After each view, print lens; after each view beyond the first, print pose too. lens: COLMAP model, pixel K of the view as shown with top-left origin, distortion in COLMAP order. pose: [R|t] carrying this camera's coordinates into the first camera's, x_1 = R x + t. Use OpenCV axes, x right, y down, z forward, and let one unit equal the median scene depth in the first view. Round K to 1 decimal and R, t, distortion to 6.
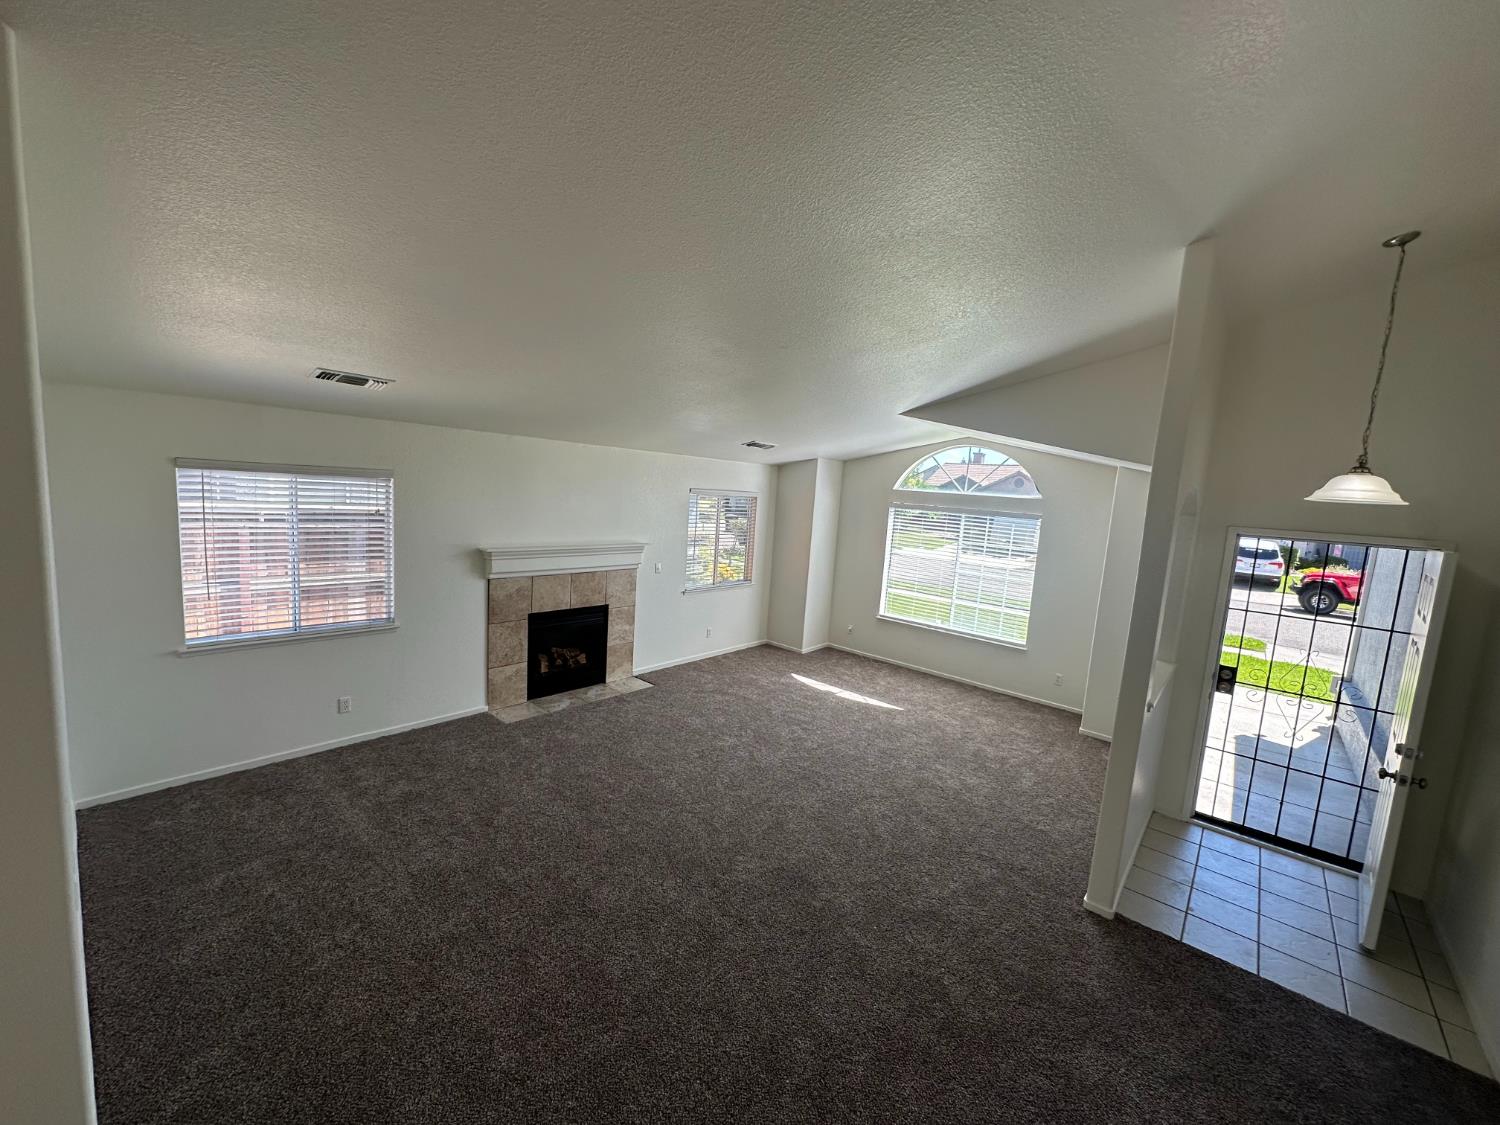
lens RADIAL K [[597.2, 0, 746.4], [0, 597.2, 561.5], [0, 0, 1]] dist [-0.002360, 0.000644]
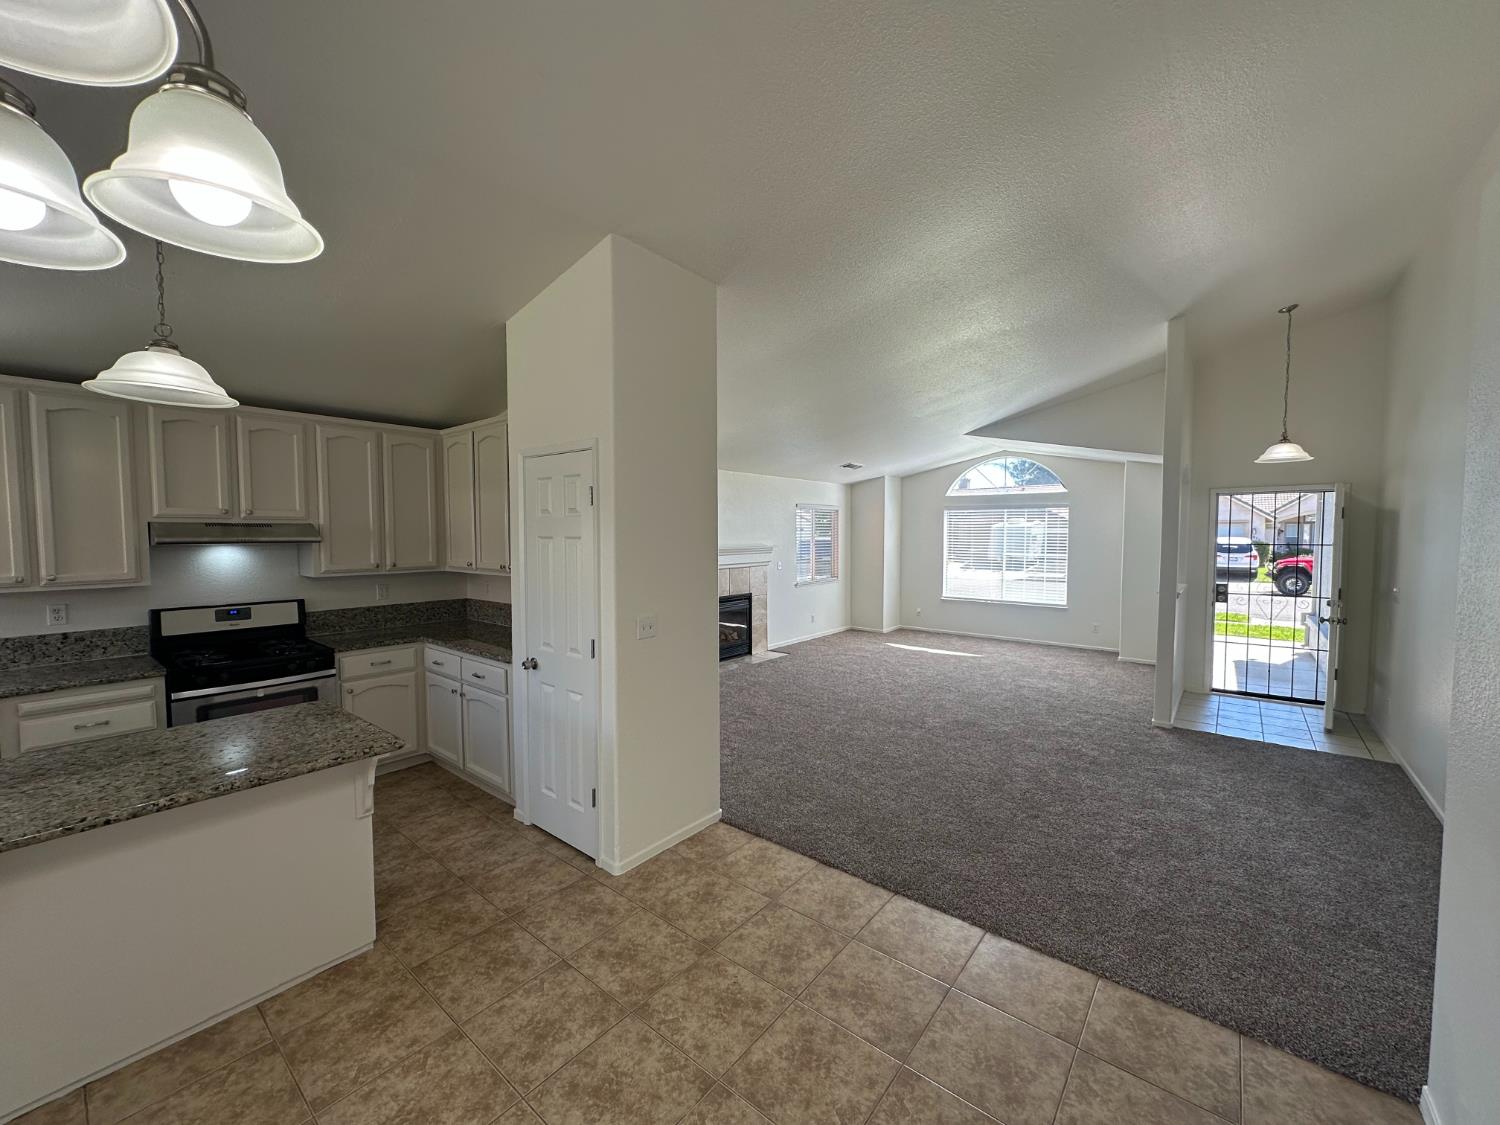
lens RADIAL K [[597.2, 0, 746.0], [0, 597.2, 562.2], [0, 0, 1]] dist [-0.002360, 0.000644]
pose [[0.997137, -0.071579, 0.024371, -0.265712], [0.073116, 0.994903, -0.069444, 0.092896], [-0.019276, 0.071027, 0.997288, -0.301997]]
